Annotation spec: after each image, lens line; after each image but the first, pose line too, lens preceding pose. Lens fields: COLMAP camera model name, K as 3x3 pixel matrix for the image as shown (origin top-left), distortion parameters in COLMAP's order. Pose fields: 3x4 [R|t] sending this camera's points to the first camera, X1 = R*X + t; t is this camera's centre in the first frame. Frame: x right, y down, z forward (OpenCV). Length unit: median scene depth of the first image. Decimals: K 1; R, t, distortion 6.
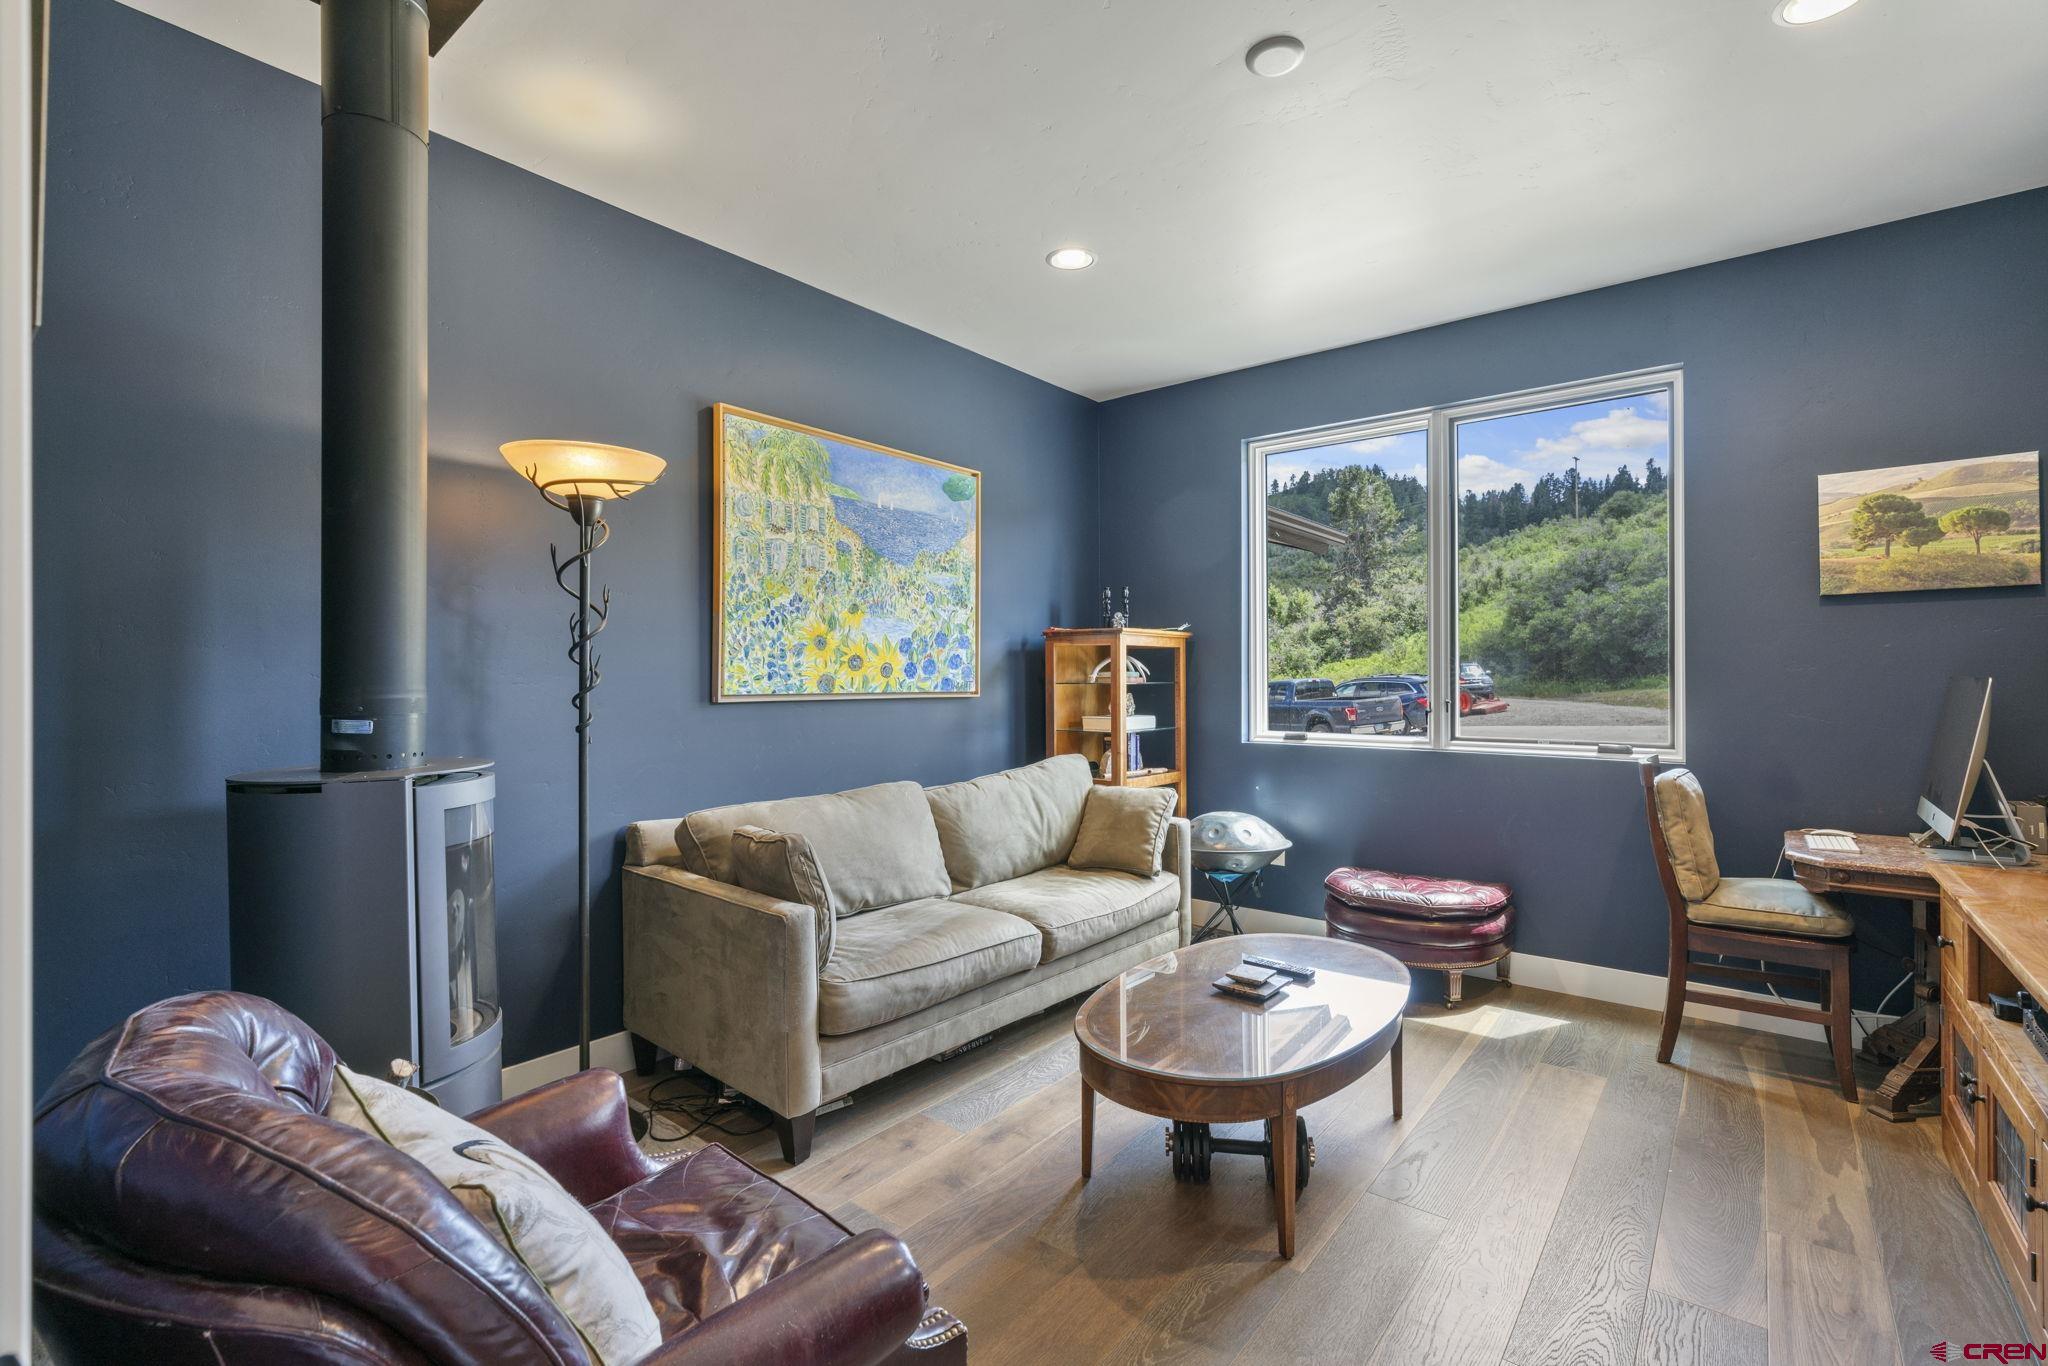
lens RADIAL K [[984.2, 0, 1022.3], [0, 984.2, 679.3], [0, 0, 1]] dist [-0.013751, 0.004508]
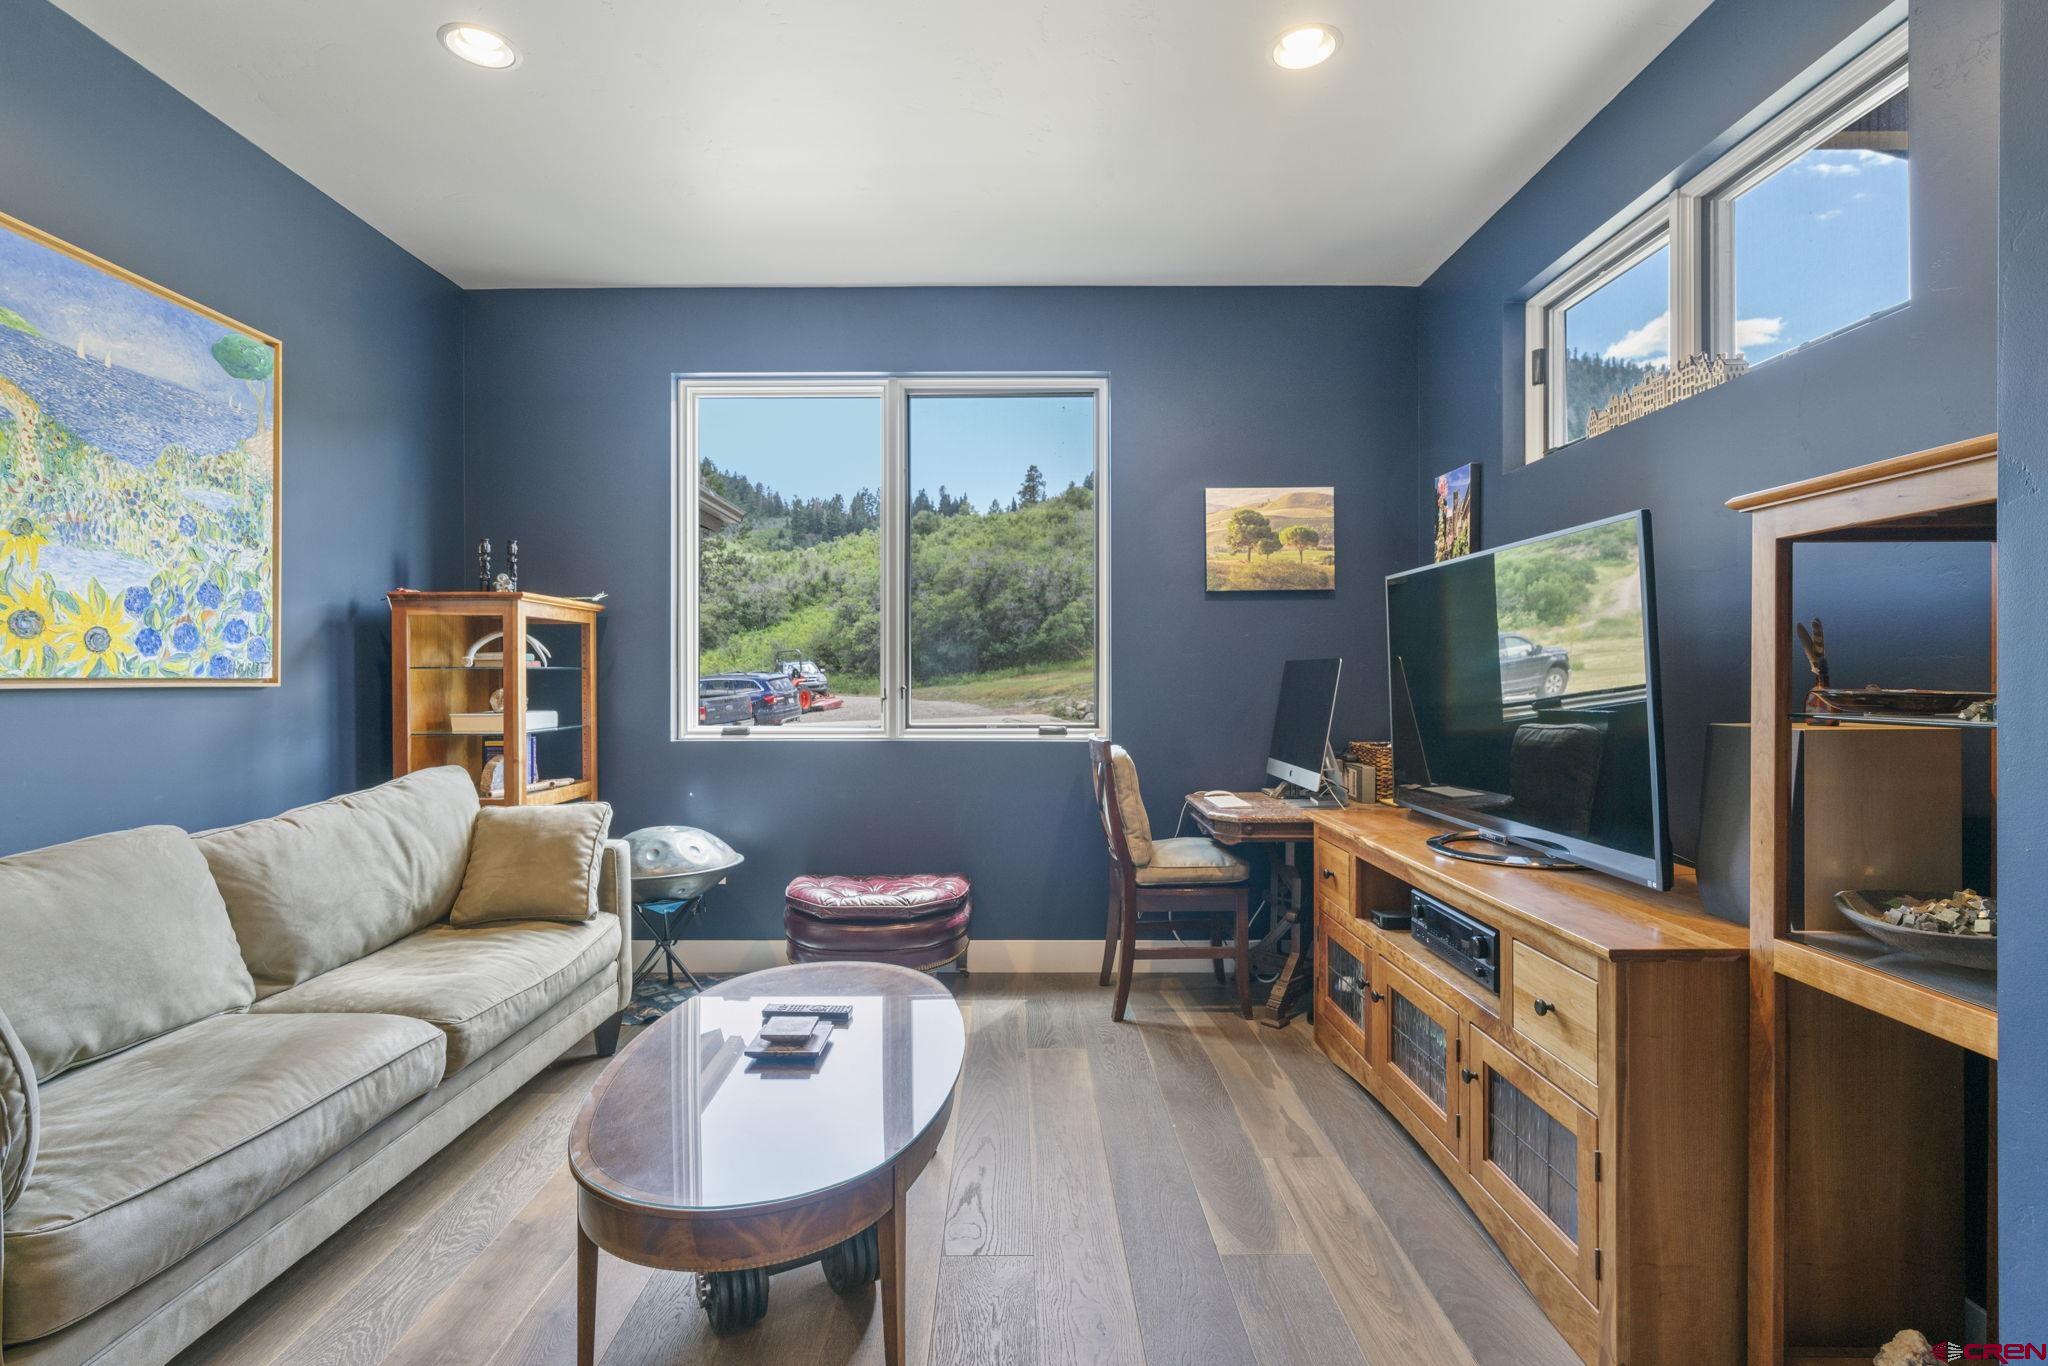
lens RADIAL K [[984.2, 0, 1029.5], [0, 984.2, 683.5], [0, 0, 1]] dist [-0.013751, 0.004508]
pose [[0.764225, -0.004635, 0.644933, -0.092403], [0.004844, 0.999987, 0.001446, 0.019356], [-0.644932, 0.002019, 0.764238, 0.209396]]
